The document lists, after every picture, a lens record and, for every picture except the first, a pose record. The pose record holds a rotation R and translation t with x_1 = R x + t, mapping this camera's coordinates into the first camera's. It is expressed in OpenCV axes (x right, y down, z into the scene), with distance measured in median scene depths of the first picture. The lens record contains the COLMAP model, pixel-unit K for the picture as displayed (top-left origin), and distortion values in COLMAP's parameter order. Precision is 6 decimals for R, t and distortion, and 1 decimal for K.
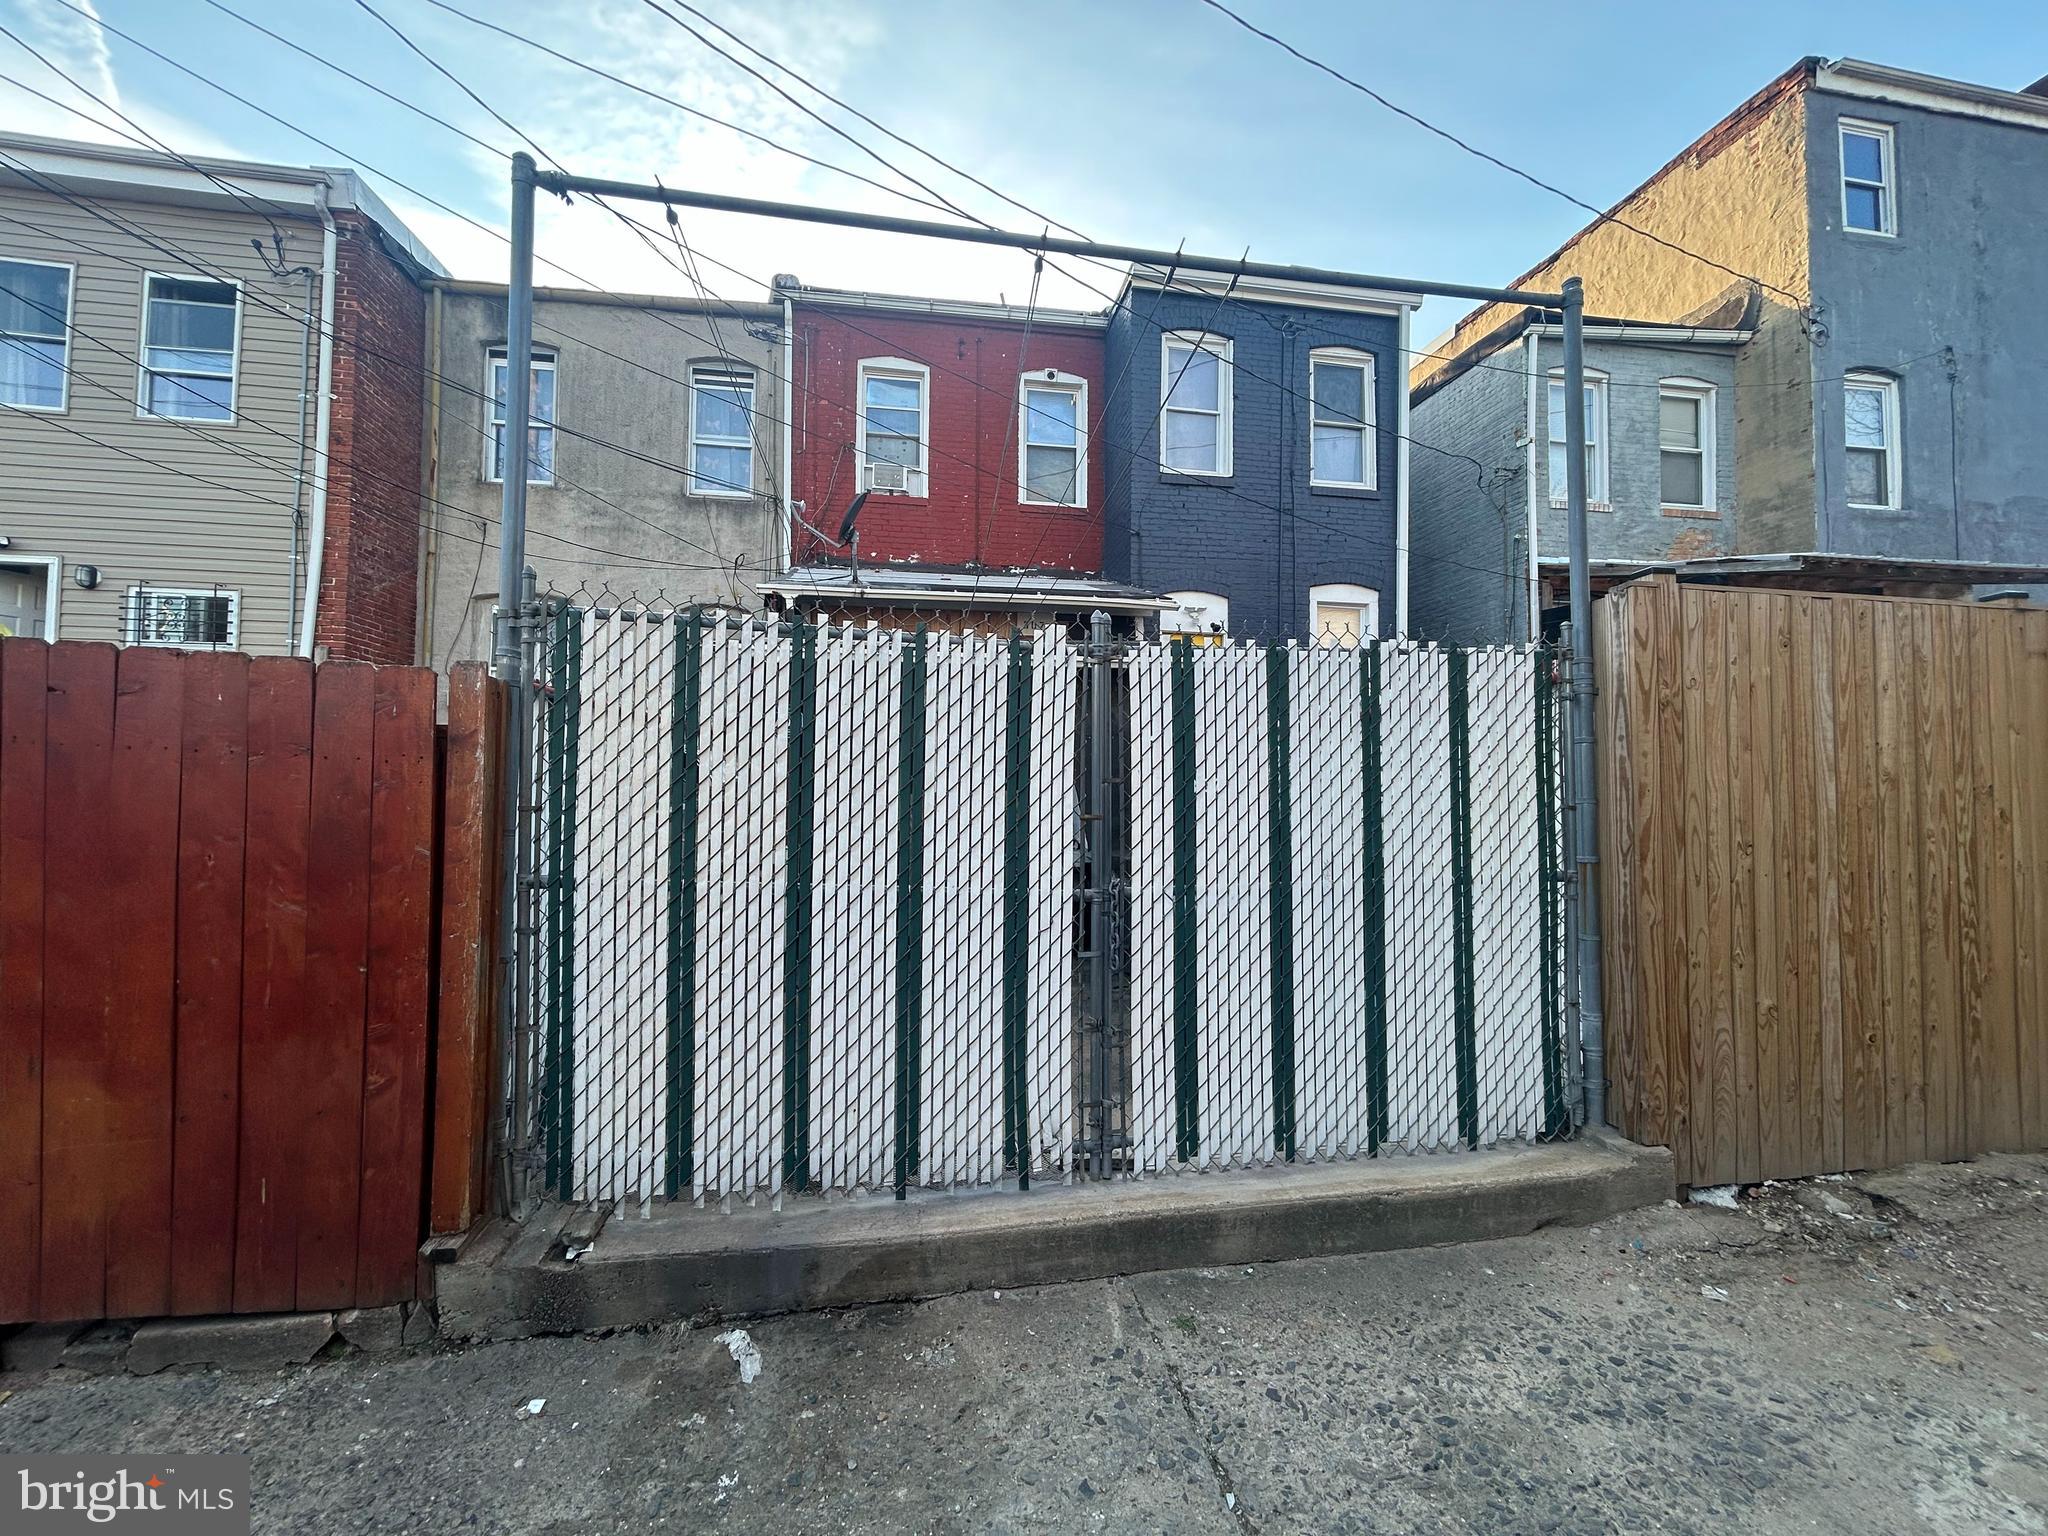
lens RADIAL K [[827.7, 0, 1019.9], [0, 827.7, 762.8], [0, 0, 1]] dist [0.000393, 0.000290]
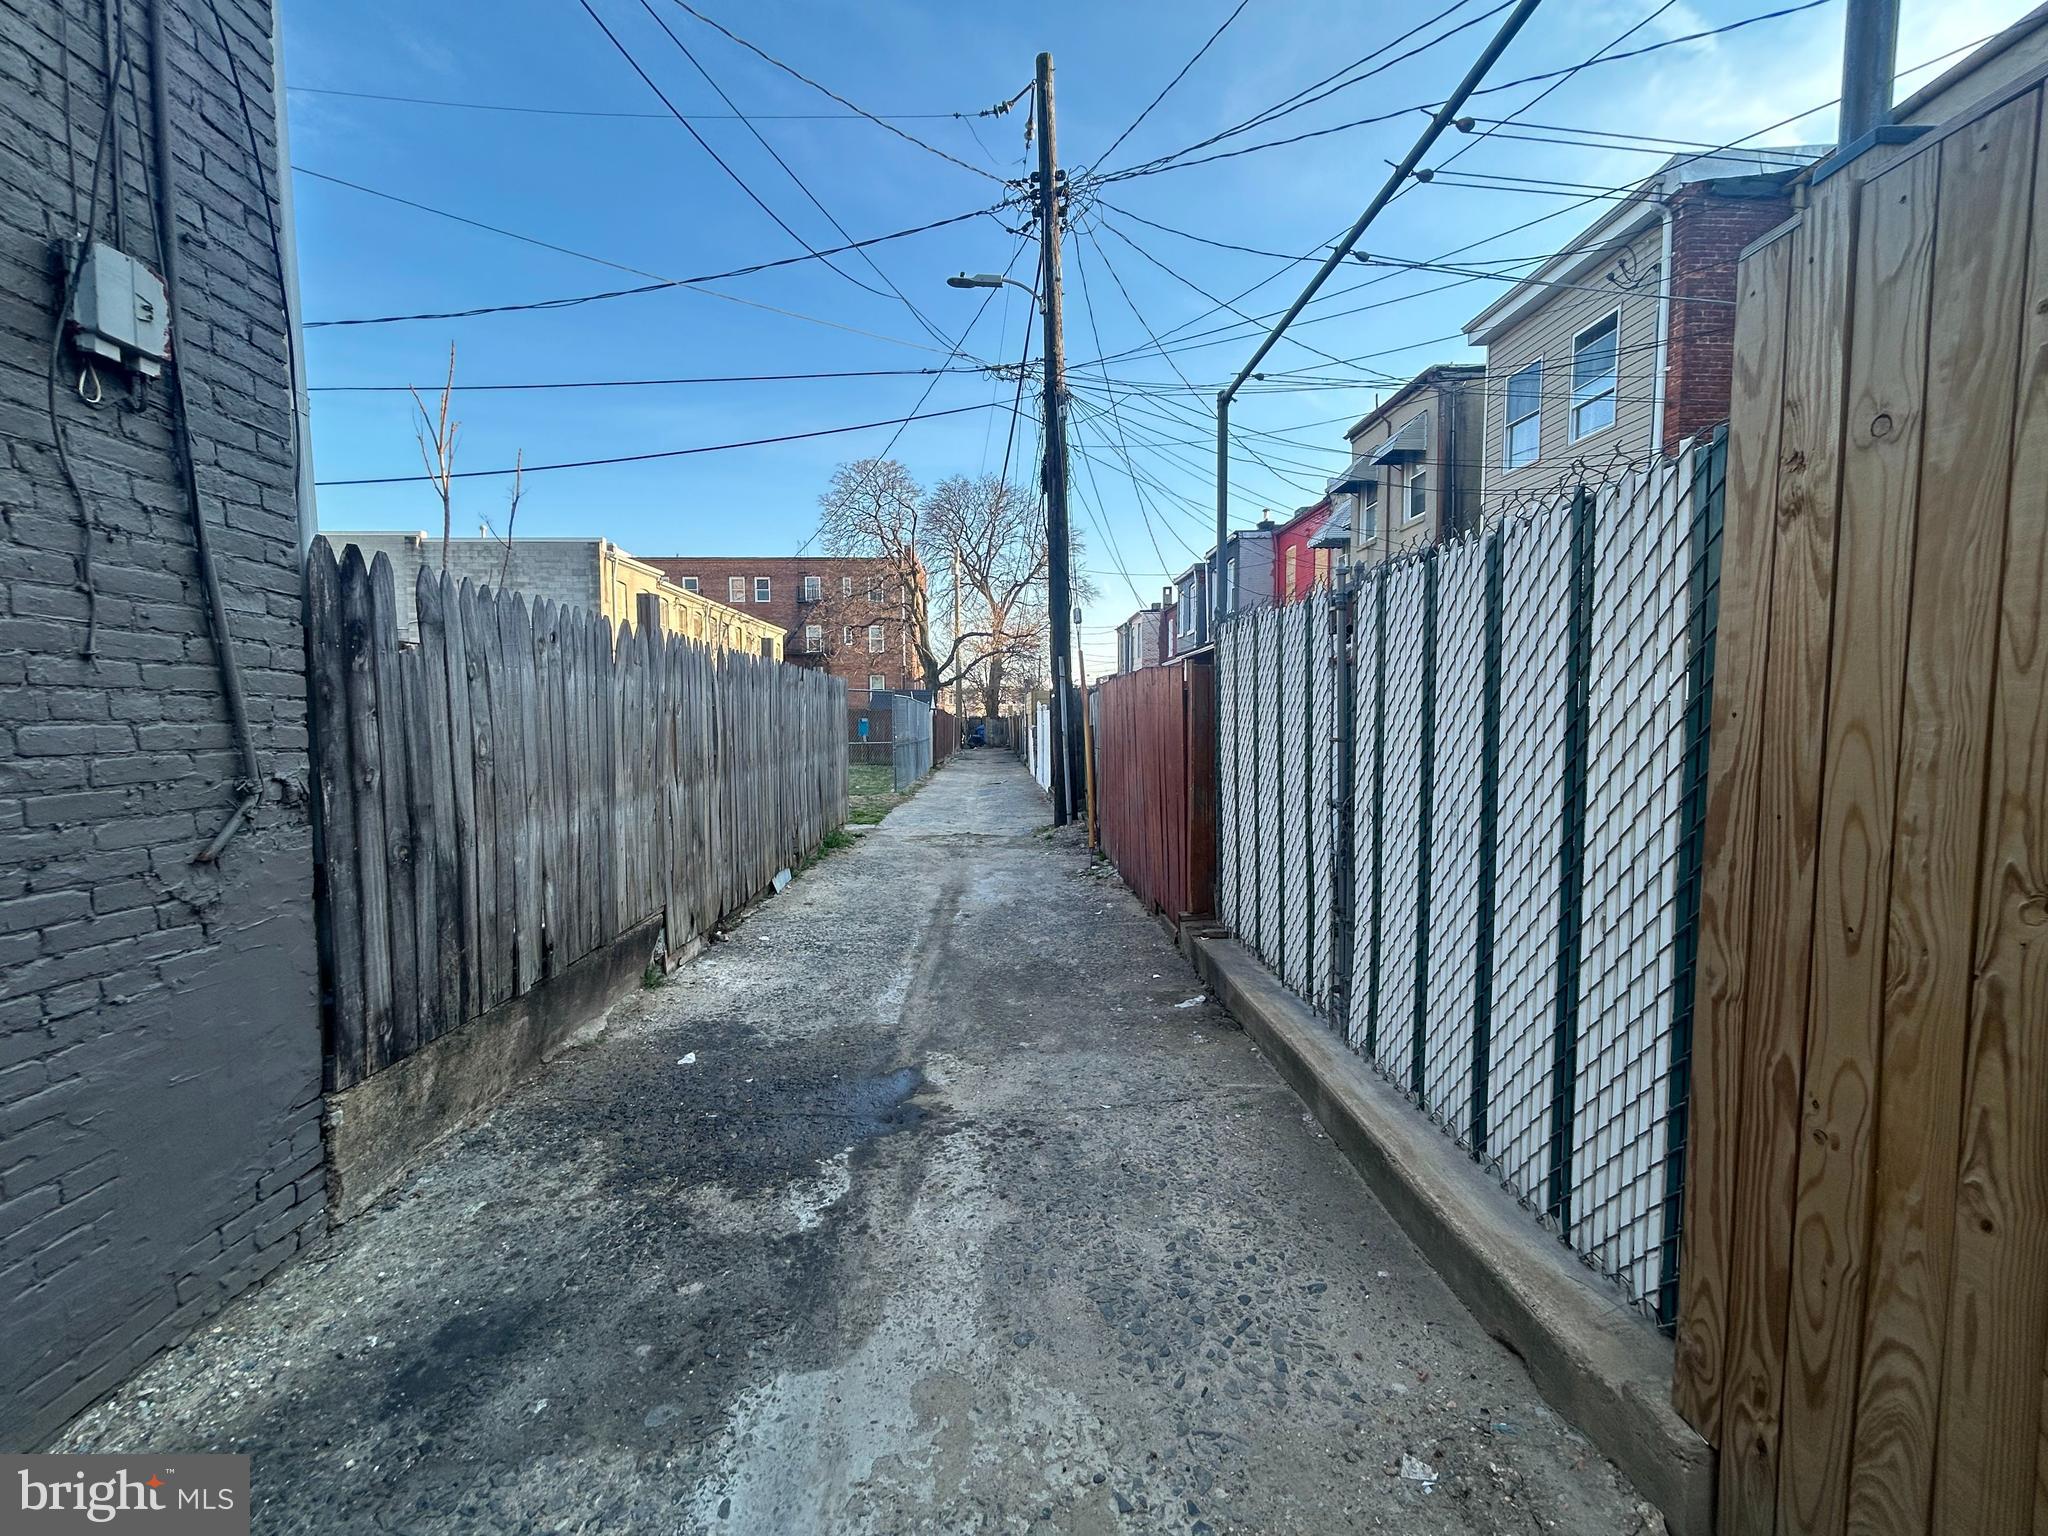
lens RADIAL K [[827.7, 0, 1018.2], [0, 827.7, 767.9], [0, 0, 1]] dist [0.000393, 0.000290]
pose [[-0.129597, 0.058967, -0.989812, 1.309741], [0.044051, 0.997587, 0.053662, 0.021466], [0.990588, -0.036648, -0.131882, 0.686485]]
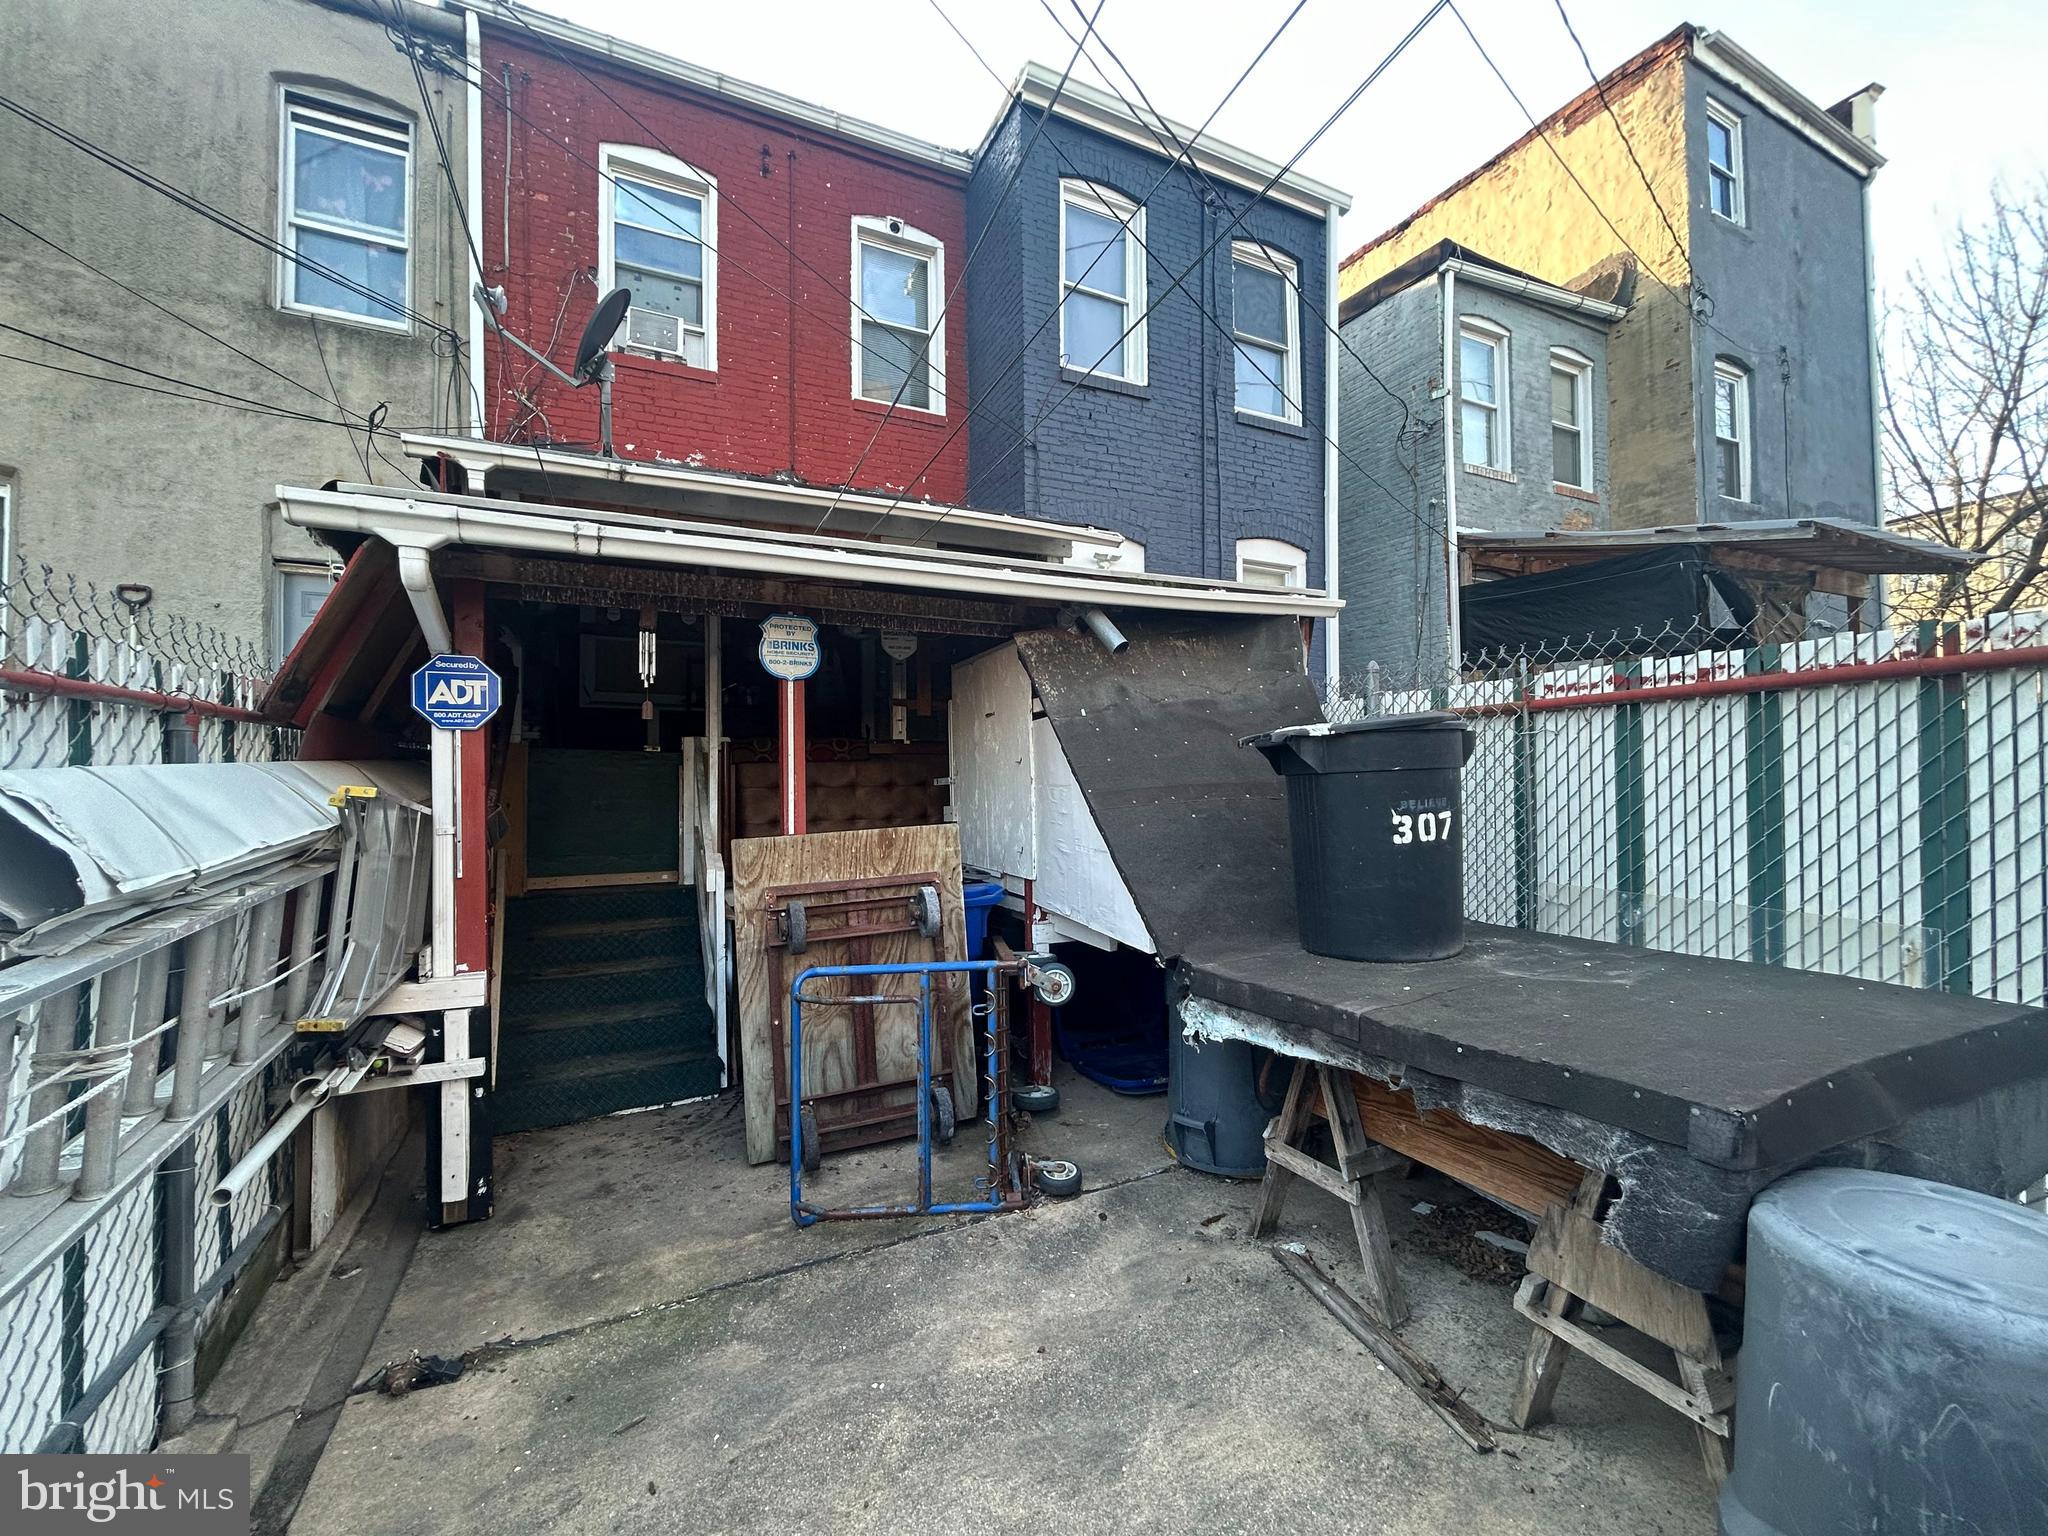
lens RADIAL K [[827.7, 0, 1022.3], [0, 827.7, 766.5], [0, 0, 1]] dist [0.000393, 0.000290]
pose [[0.958377, -0.010355, 0.285318, -0.069097], [0.006578, 0.999878, 0.014192, -0.008025], [-0.285430, -0.011724, 0.958328, 0.282301]]
